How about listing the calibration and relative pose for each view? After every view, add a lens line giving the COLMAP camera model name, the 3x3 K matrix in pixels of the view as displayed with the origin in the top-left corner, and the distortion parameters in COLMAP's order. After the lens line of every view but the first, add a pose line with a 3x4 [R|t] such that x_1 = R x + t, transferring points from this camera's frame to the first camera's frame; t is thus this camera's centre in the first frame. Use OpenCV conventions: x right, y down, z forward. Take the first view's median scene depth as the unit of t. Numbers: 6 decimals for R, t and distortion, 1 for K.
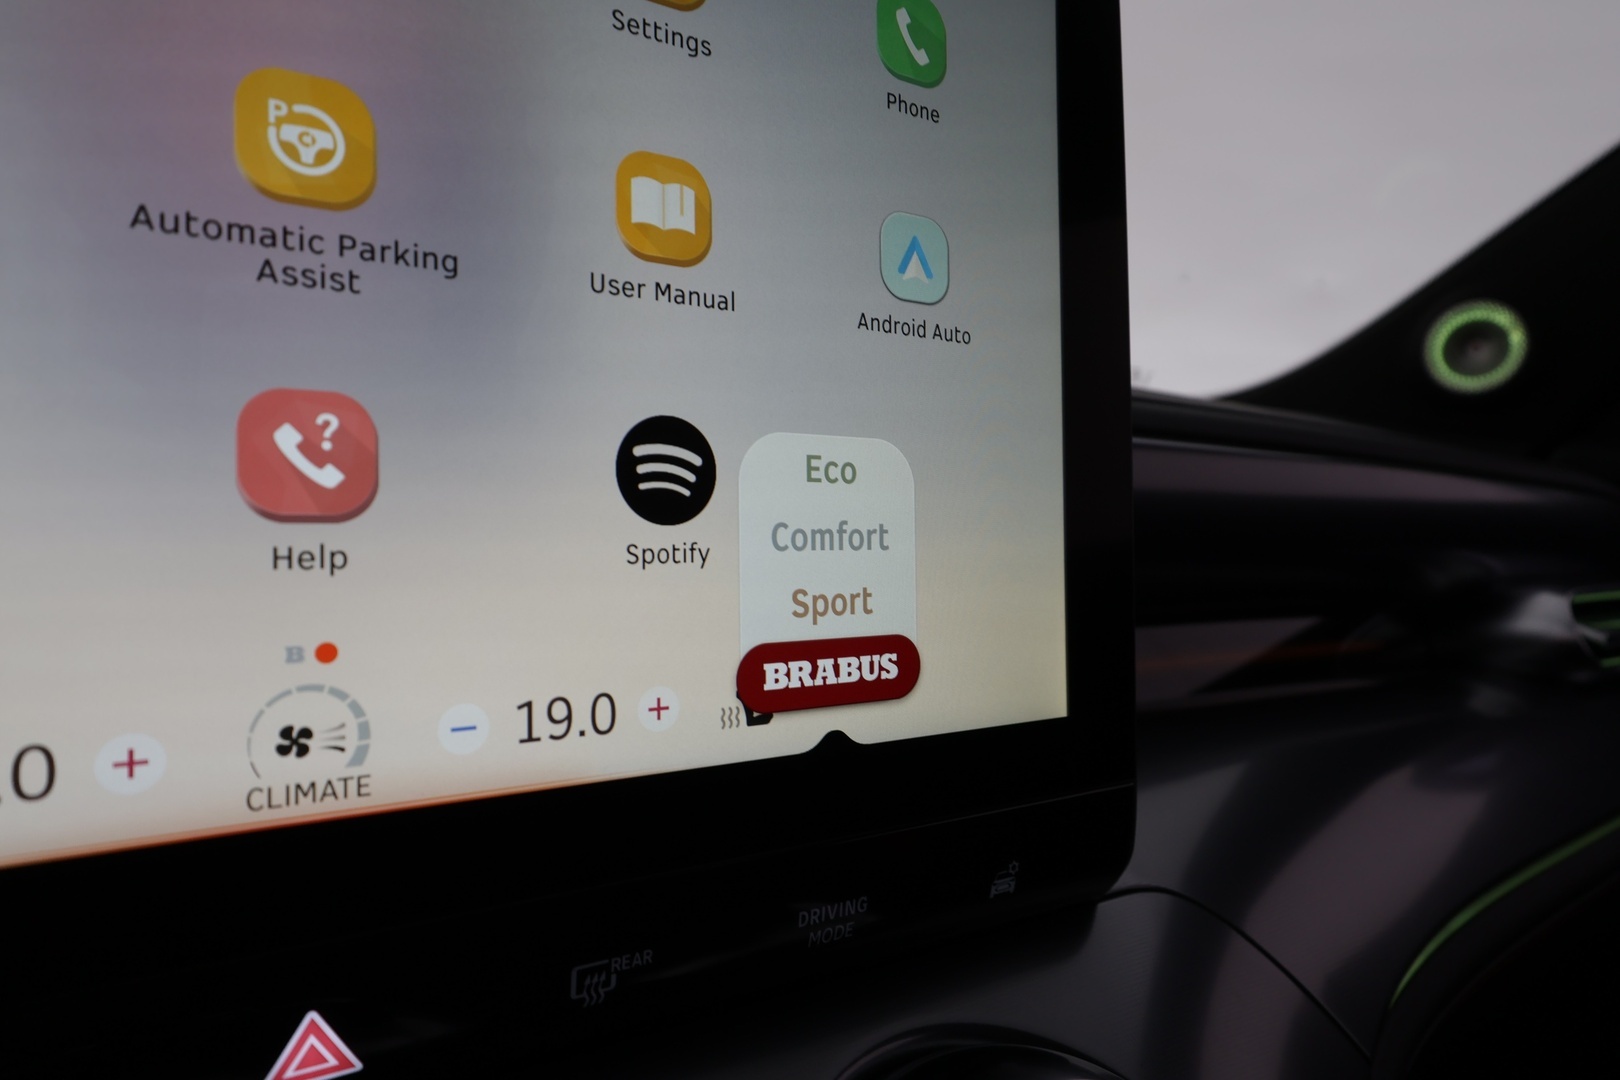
lens RADIAL K [[1053.5, 0, 806.9], [0, 1053.5, 506.6], [0, 0, 1]] dist [0.003101, 0.001176]
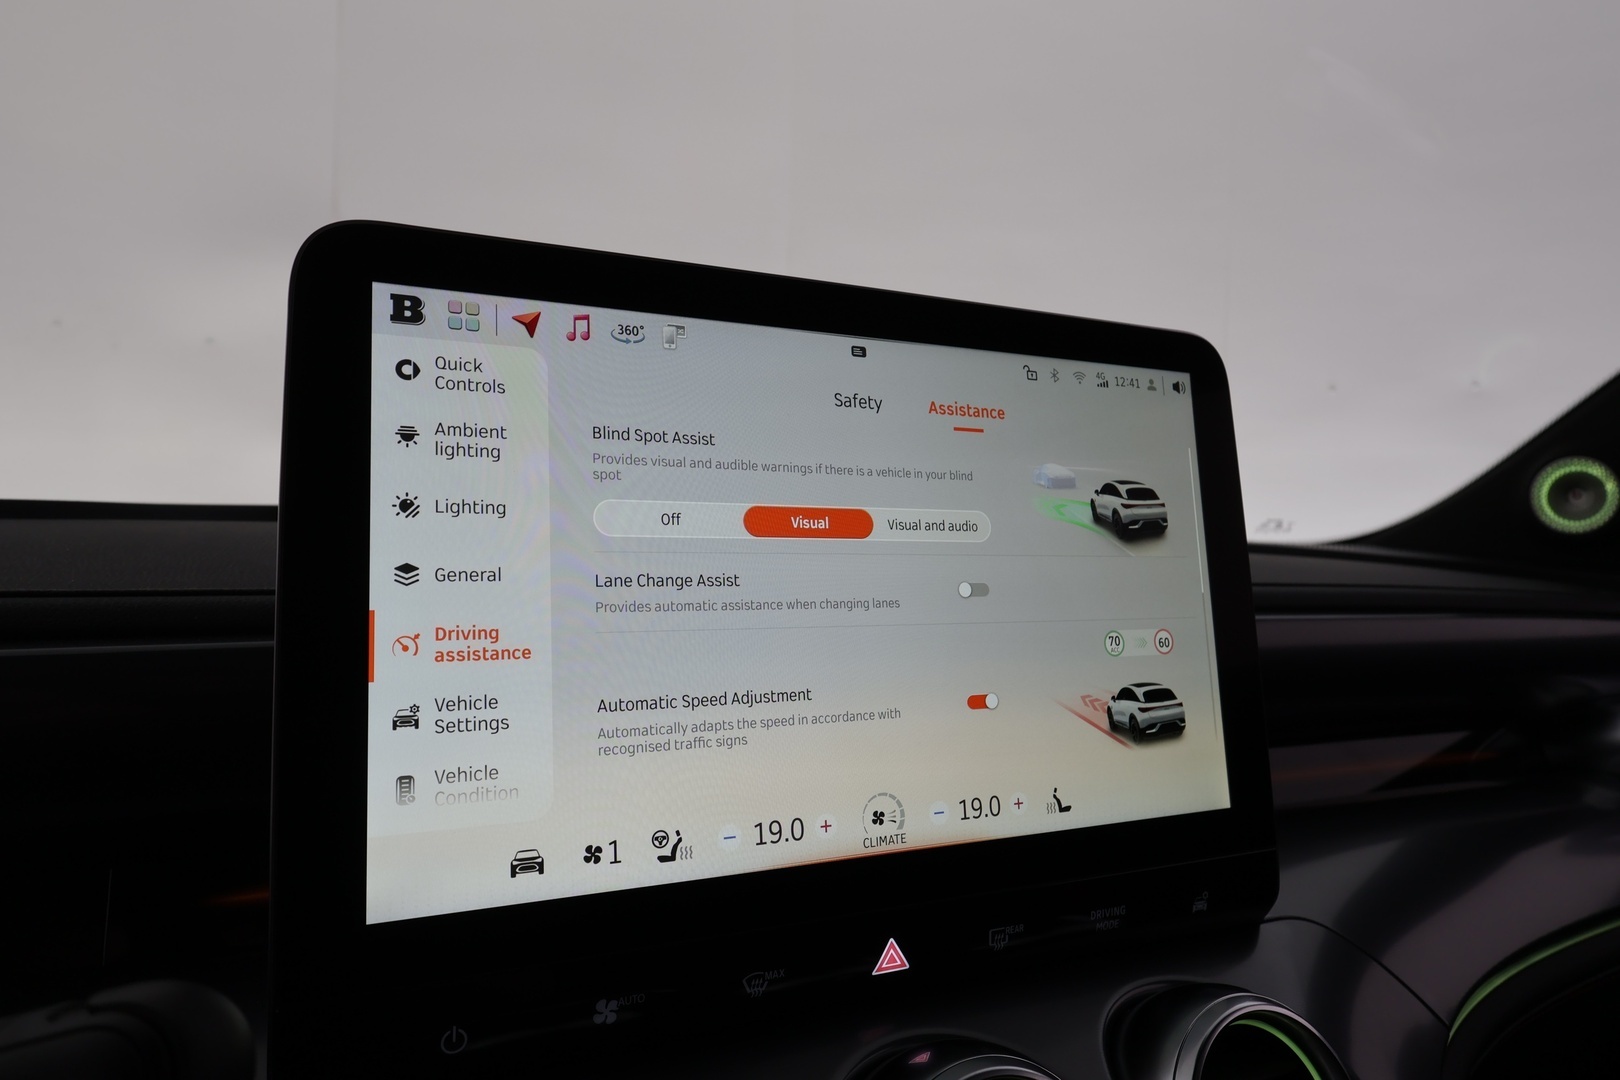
lens RADIAL K [[1026.9, 0, 809.4], [0, 1026.9, 534.0], [0, 0, 1]] dist [-0.004694, -0.000231]
pose [[0.988572, -0.055324, -0.140229, -0.206404], [0.042254, 0.994625, -0.094526, -0.137531], [0.144705, 0.087521, 0.985597, -0.937318]]
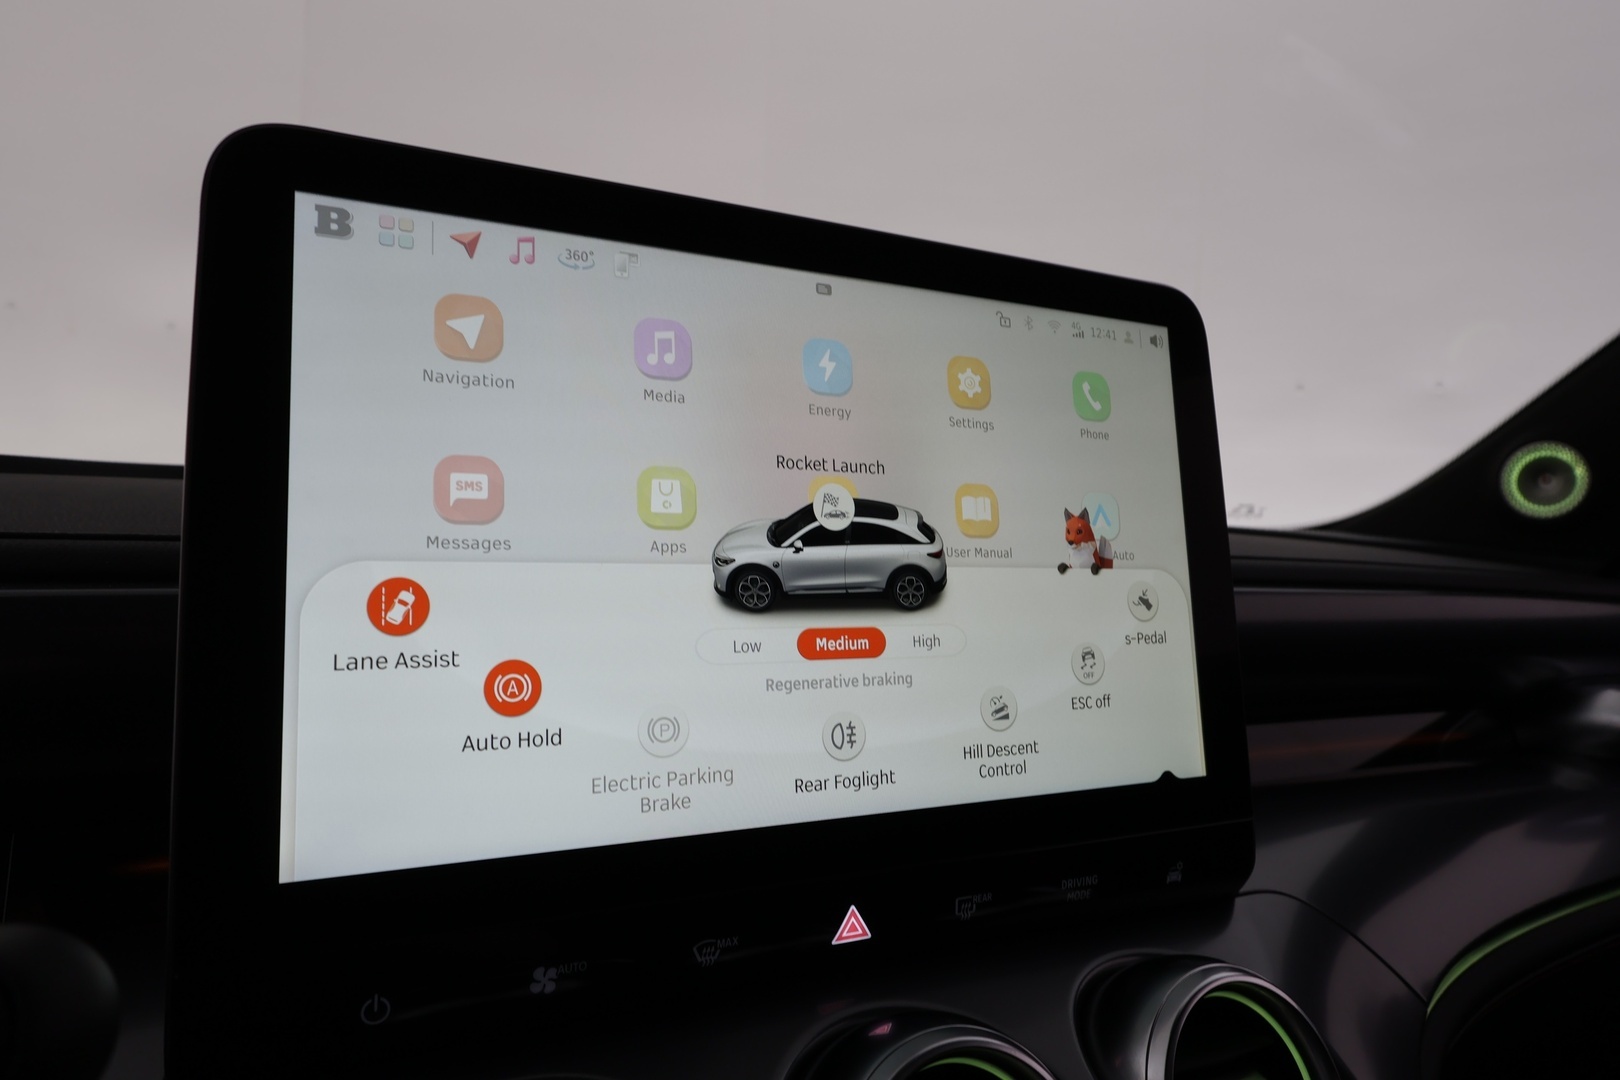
lens RADIAL K [[1026.9, 0, 809.4], [0, 1026.9, 534.0], [0, 0, 1]] dist [-0.004694, -0.000231]
pose [[0.992421, -0.047167, -0.113473, -0.204830], [0.036826, 0.995118, -0.091561, -0.065053], [0.117238, 0.086688, 0.989313, -0.837745]]
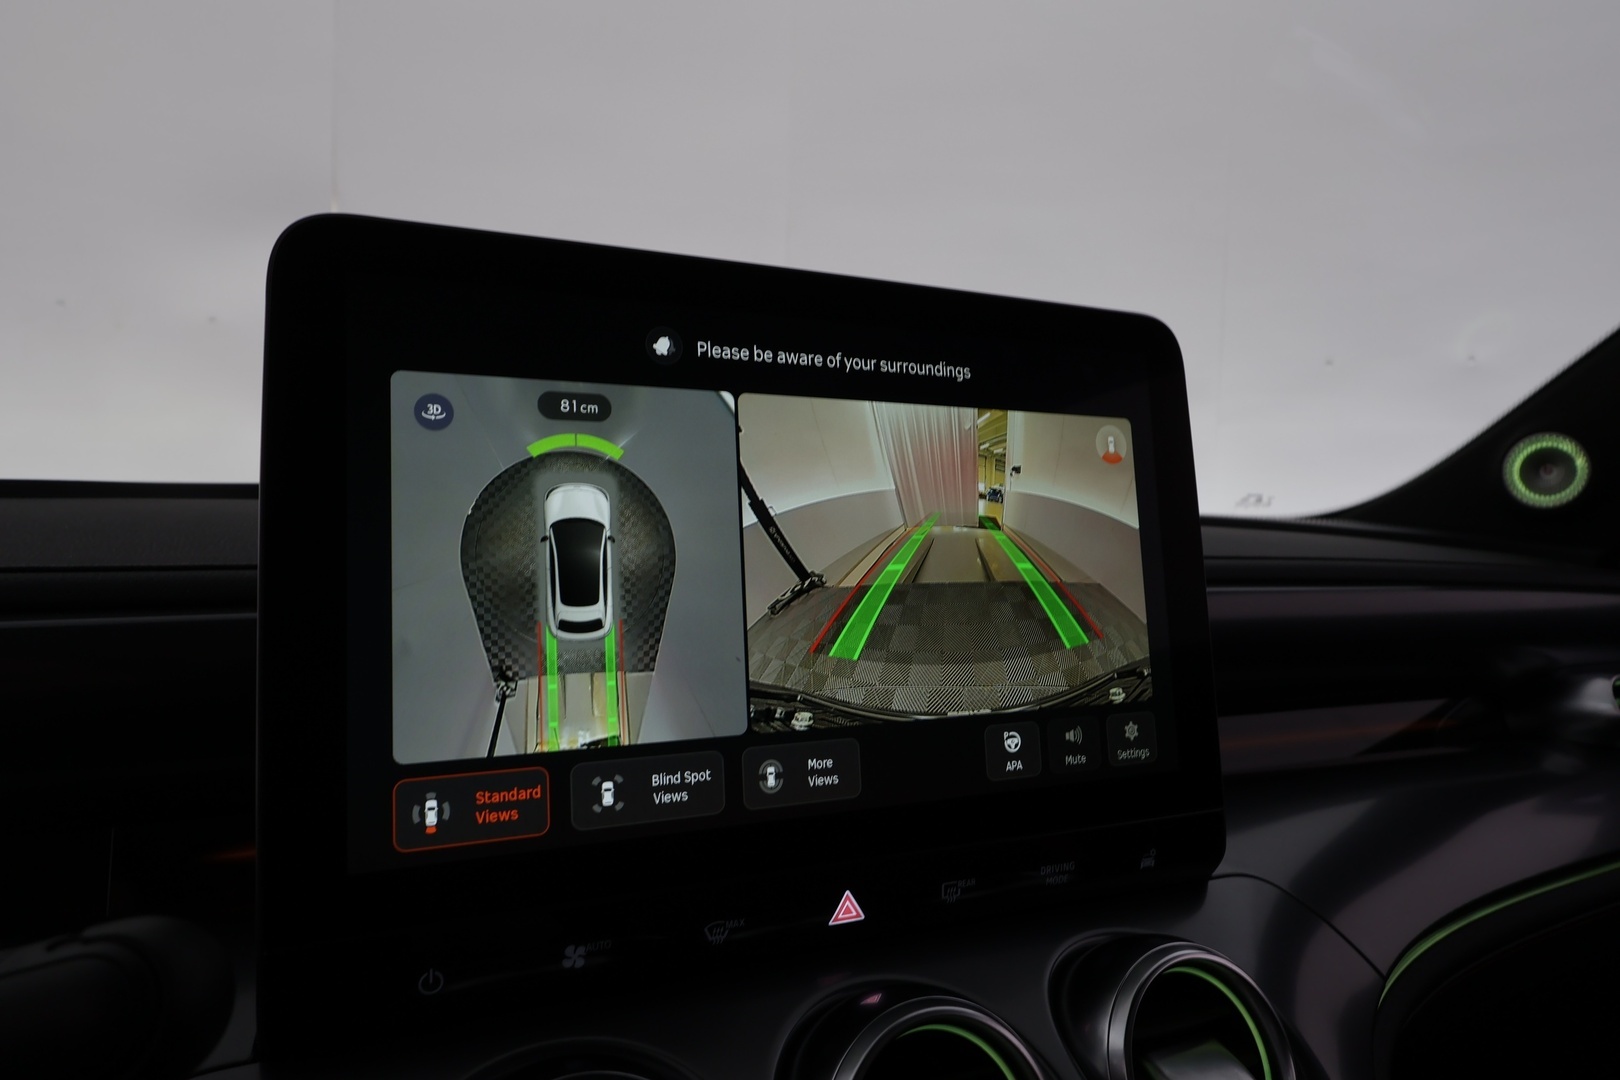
lens RADIAL K [[1019.6, 0, 810.0], [0, 1019.6, 540.0], [0, 0, 1]] dist [-0.002367, -0.001805]
pose [[0.988193, -0.053170, -0.143694, -0.126229], [0.044189, 0.996907, -0.064985, -0.128788], [0.146705, 0.057868, 0.987486, -0.997253]]
